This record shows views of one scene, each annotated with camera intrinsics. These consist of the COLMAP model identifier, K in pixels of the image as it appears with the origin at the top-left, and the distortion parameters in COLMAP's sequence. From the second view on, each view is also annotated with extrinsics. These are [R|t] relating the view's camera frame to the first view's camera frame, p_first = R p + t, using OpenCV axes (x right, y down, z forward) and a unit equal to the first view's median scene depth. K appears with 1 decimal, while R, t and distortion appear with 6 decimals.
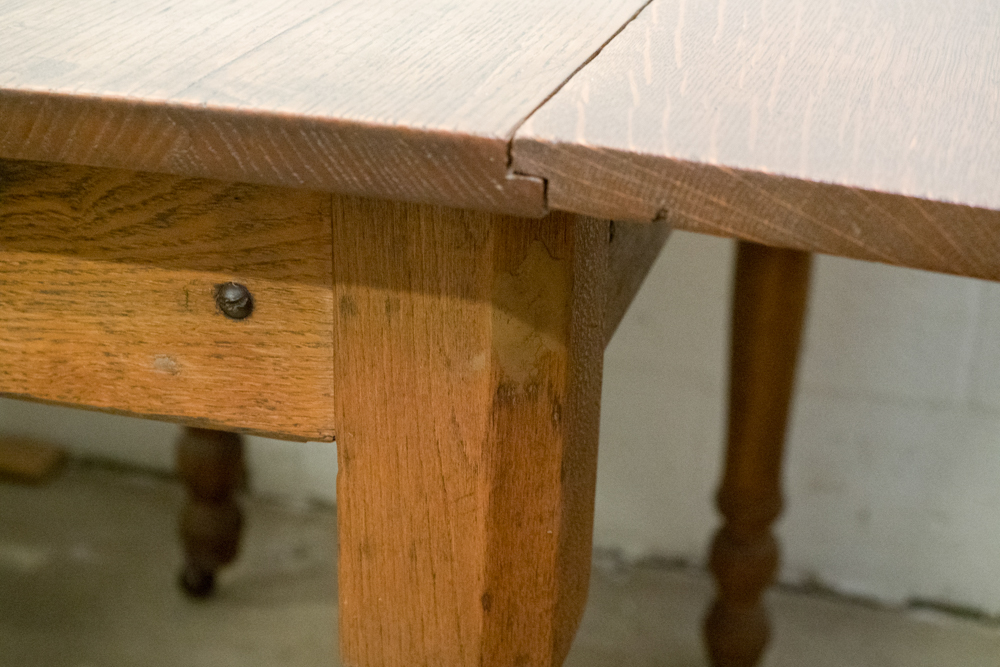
lens RADIAL K [[1766.4, 0, 495.8], [0, 1766.4, 339.5], [0, 0, 1]] dist [0.004869, 0.000000]
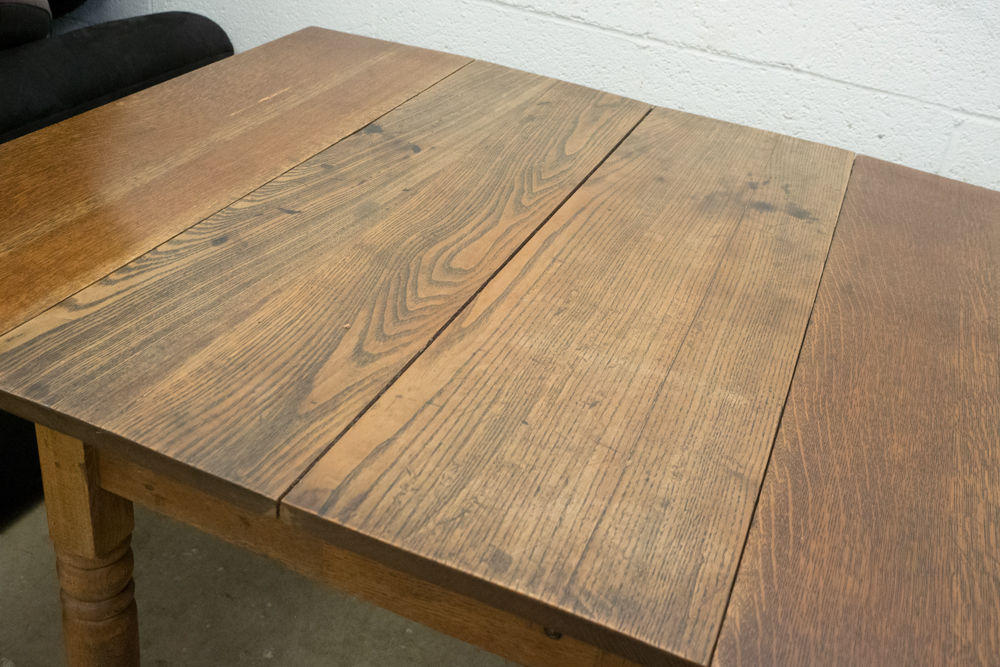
lens RADIAL K [[982.6, 0, 483.2], [0, 982.6, 358.8], [0, 0, 1]] dist [0.007725, 0.000000]
pose [[0.988057, 0.148359, -0.041620, -0.235433], [-0.140821, 0.979073, 0.146923, -0.532577], [0.062546, -0.139307, 0.988272, -0.188950]]
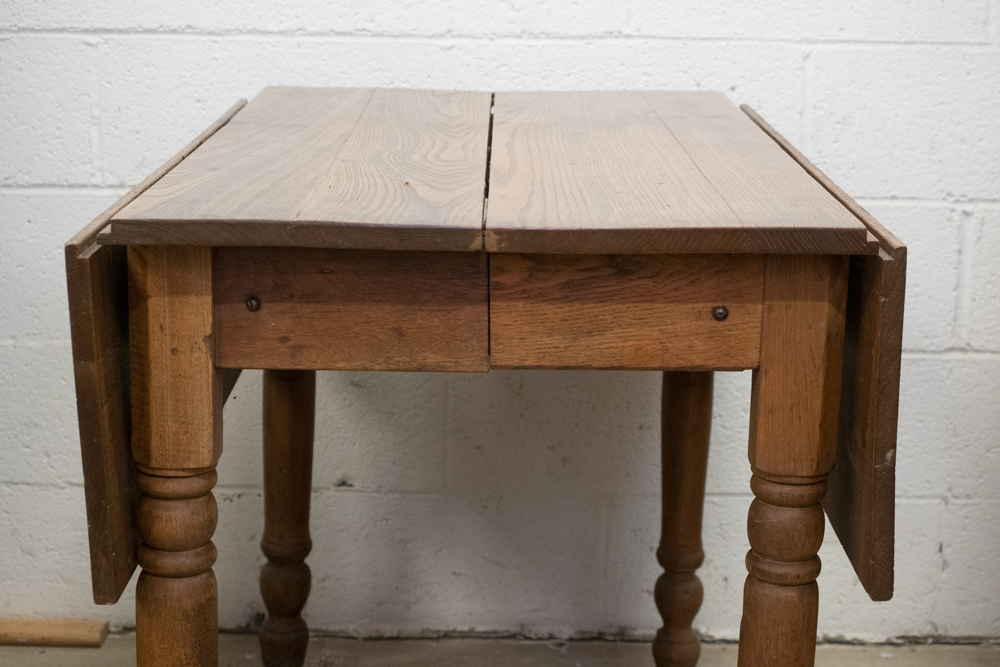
lens RADIAL K [[1819.8, 0, 496.7], [0, 1819.8, 332.1], [0, 0, 1]] dist [0.006544, 0.000000]
pose [[0.964917, -0.069591, 0.253165, -1.132445], [0.112994, 0.980438, -0.161161, 0.394081], [-0.236998, 0.184113, 0.953905, -1.435256]]
